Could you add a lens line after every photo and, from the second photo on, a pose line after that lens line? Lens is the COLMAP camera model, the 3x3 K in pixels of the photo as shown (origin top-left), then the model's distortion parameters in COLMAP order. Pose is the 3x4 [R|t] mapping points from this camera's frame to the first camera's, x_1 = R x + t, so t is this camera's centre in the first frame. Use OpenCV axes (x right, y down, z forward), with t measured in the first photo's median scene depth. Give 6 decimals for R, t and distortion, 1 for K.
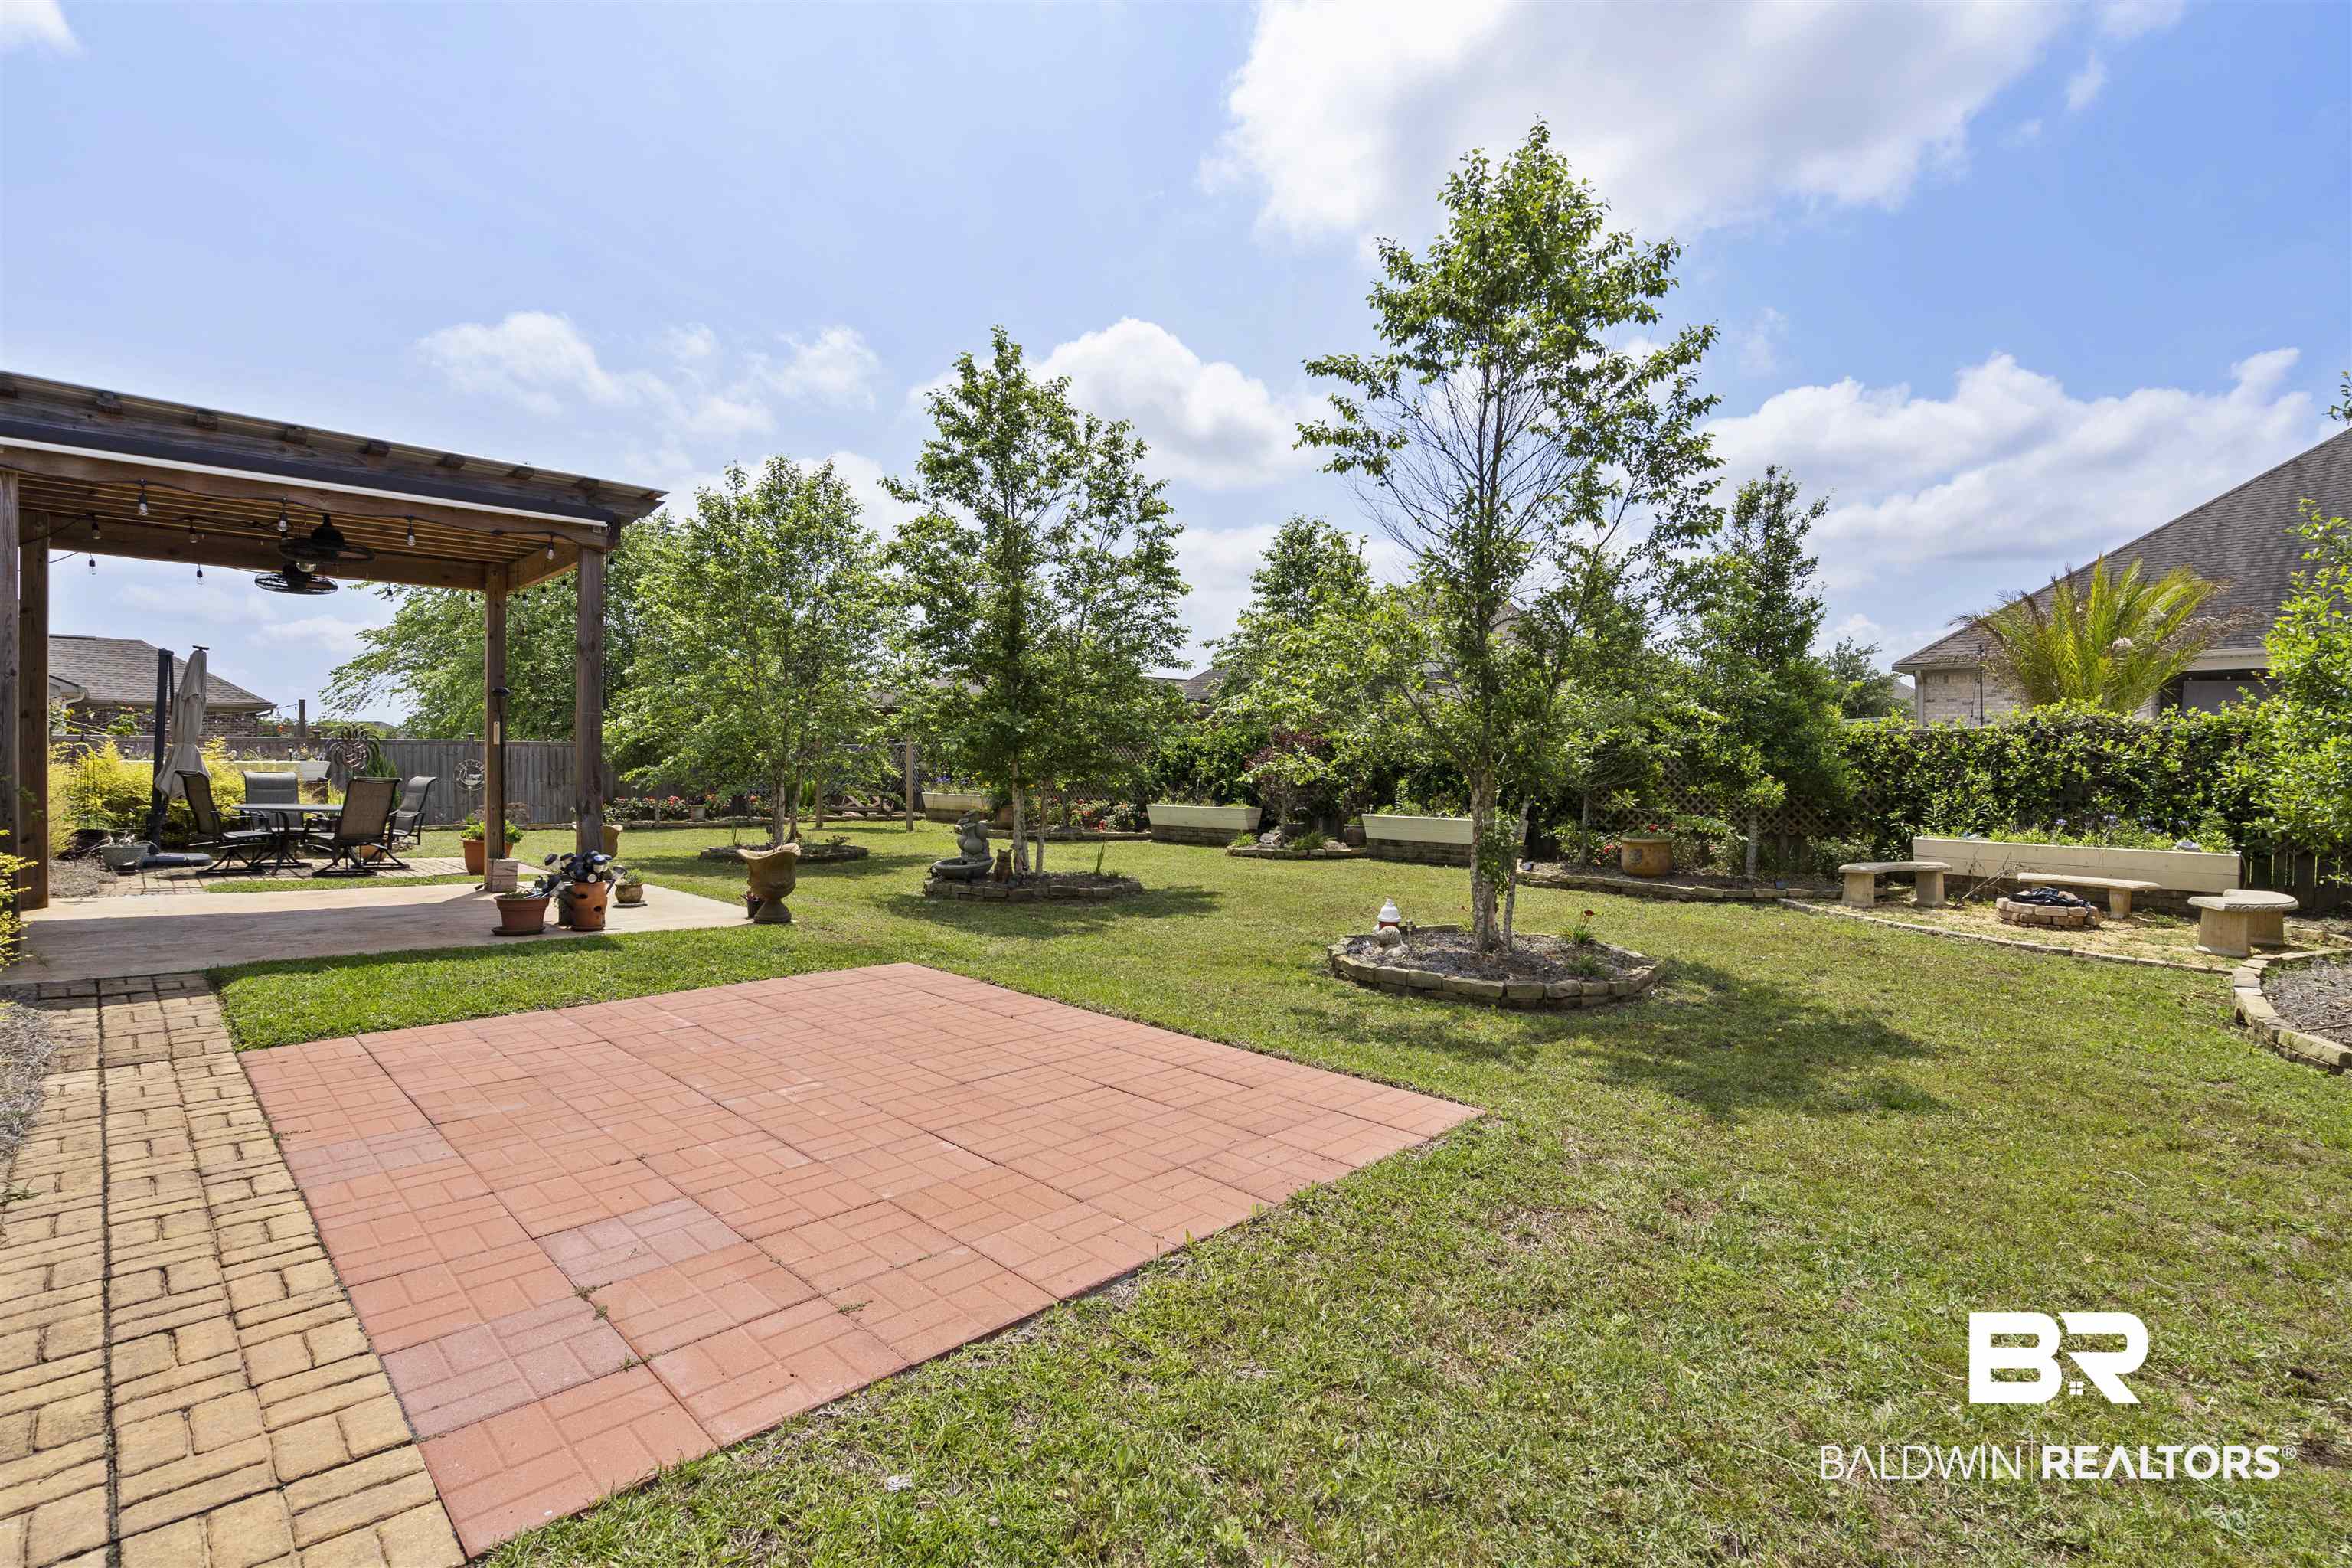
lens RADIAL K [[1100.6, 0, 1183.1], [0, 1100.6, 780.8], [0, 0, 1]] dist [0.000063, -0.000351]
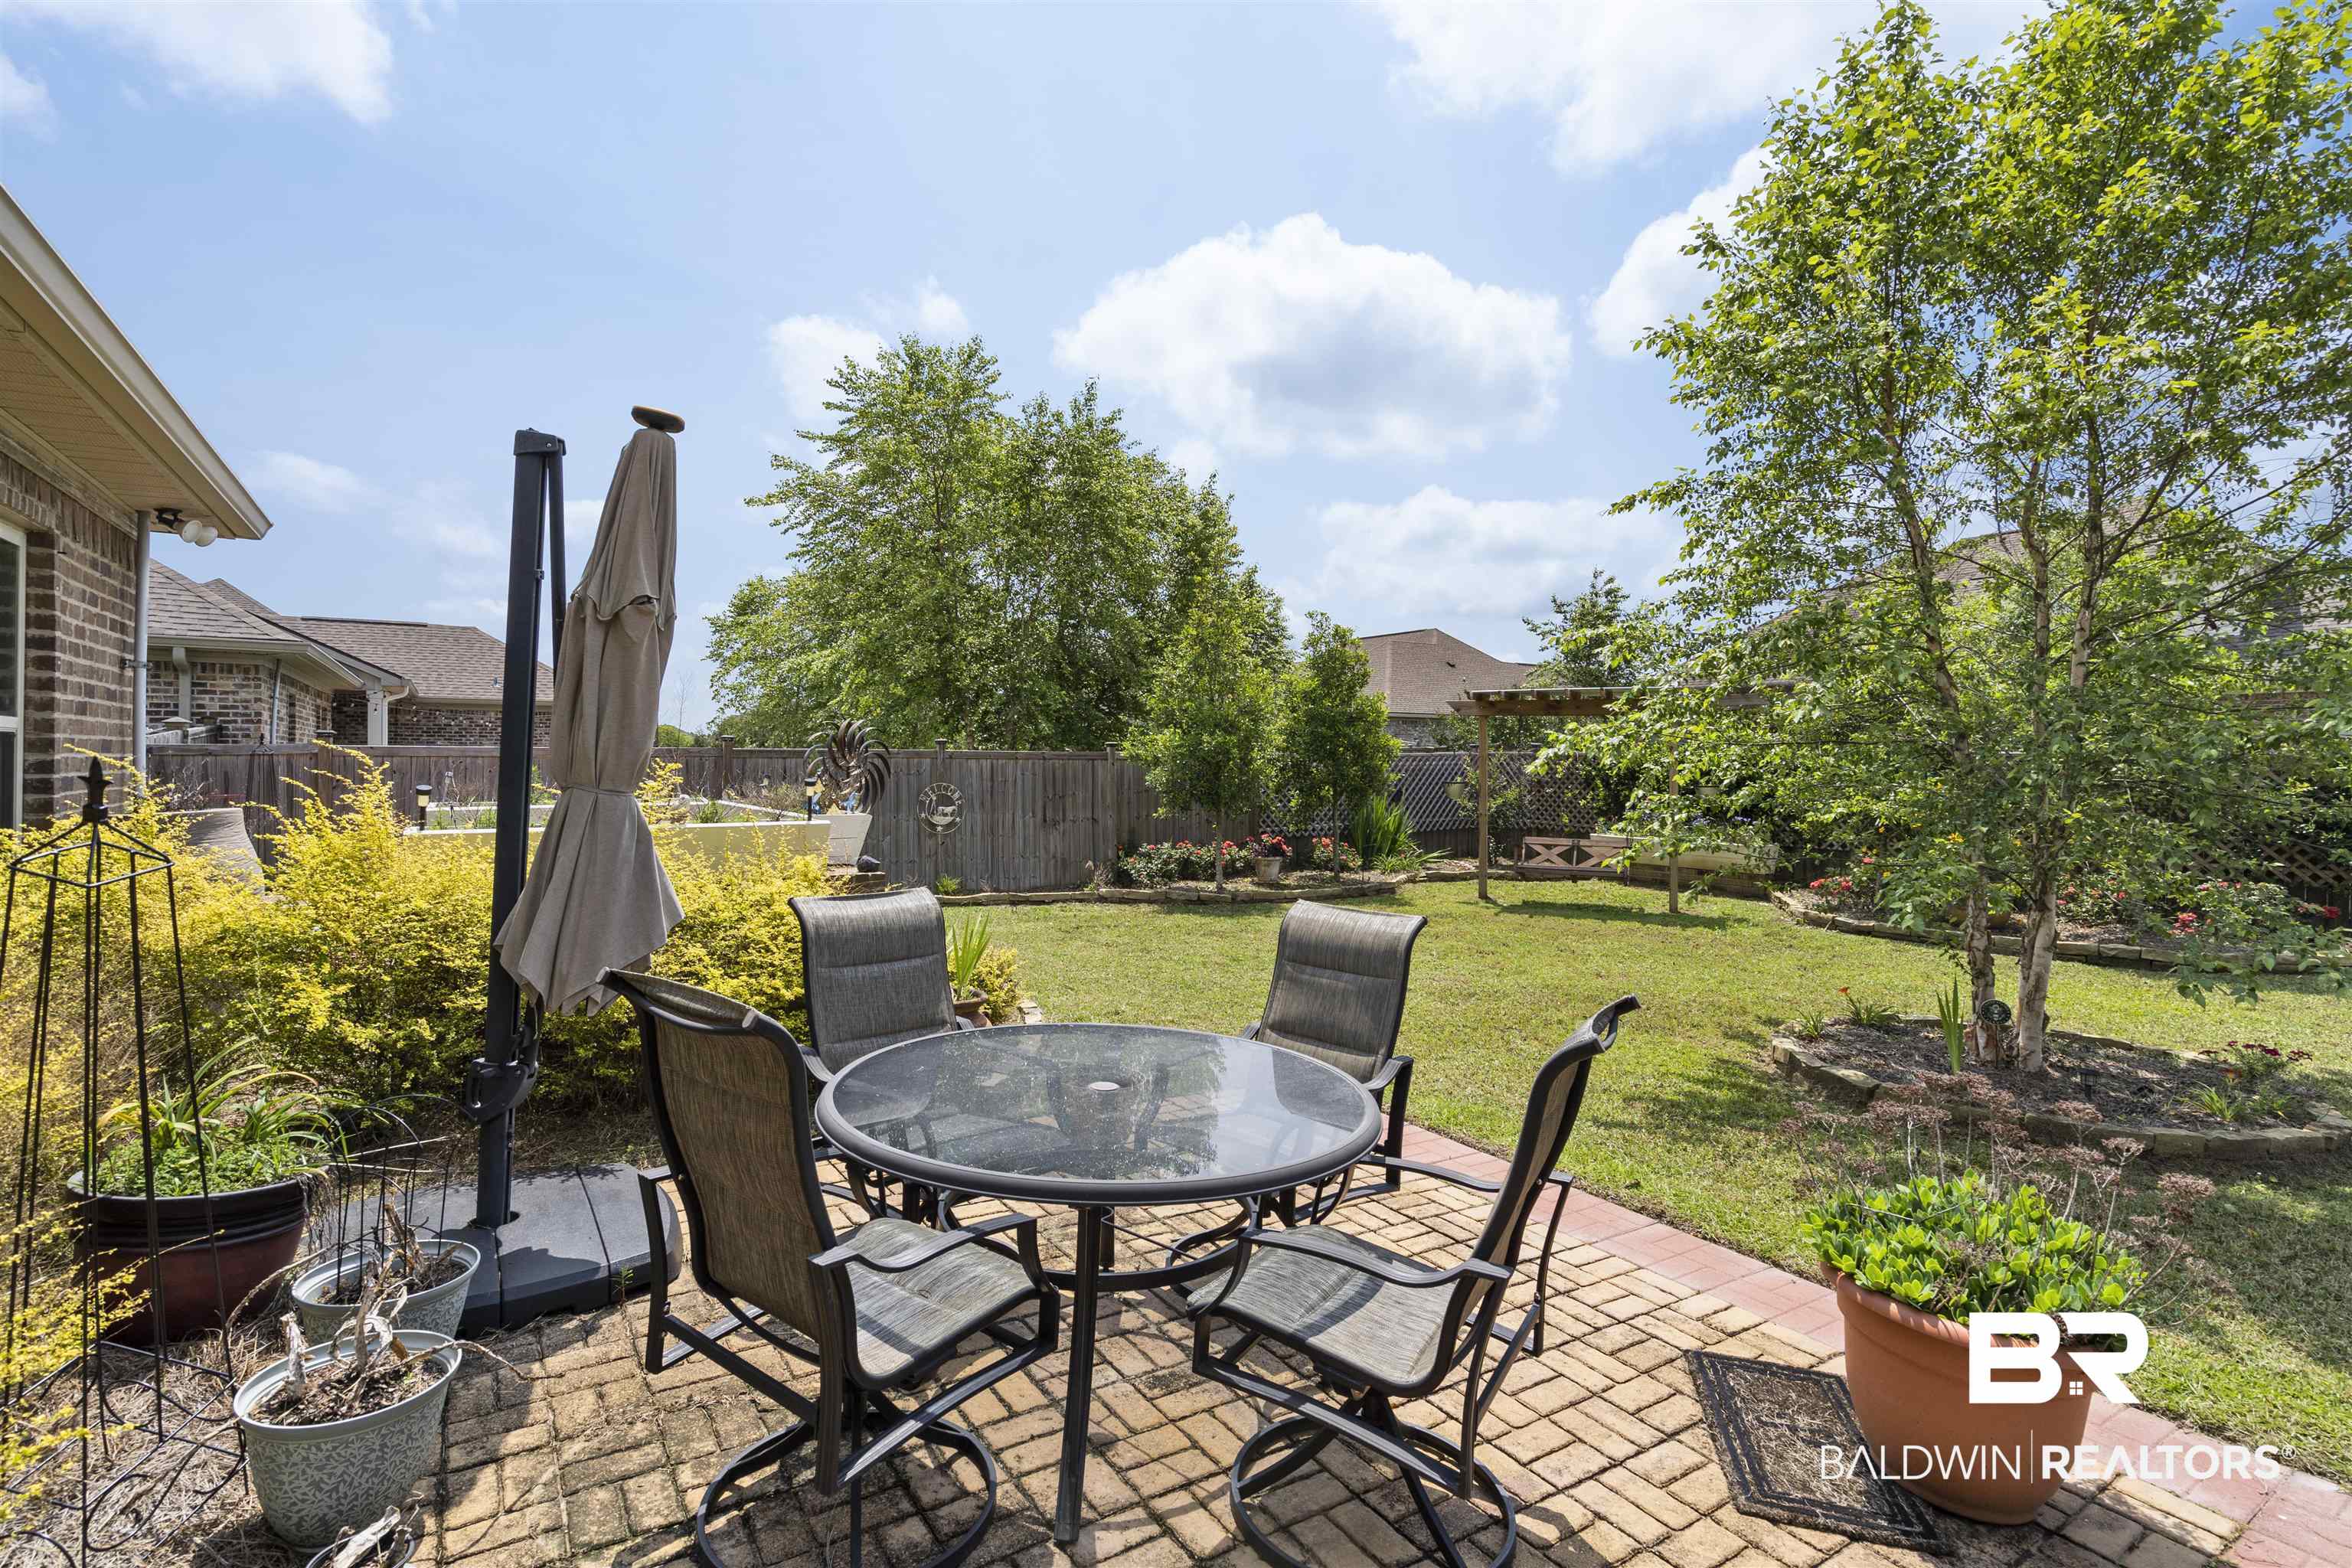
lens RADIAL K [[1100.6, 0, 1169.1], [0, 1100.6, 783.6], [0, 0, 1]] dist [0.000063, -0.000351]
pose [[0.980698, 0.008089, -0.195362, -0.694068], [-0.007565, 0.999966, 0.003429, -0.036916], [0.195383, -0.001885, 0.980725, 0.739646]]
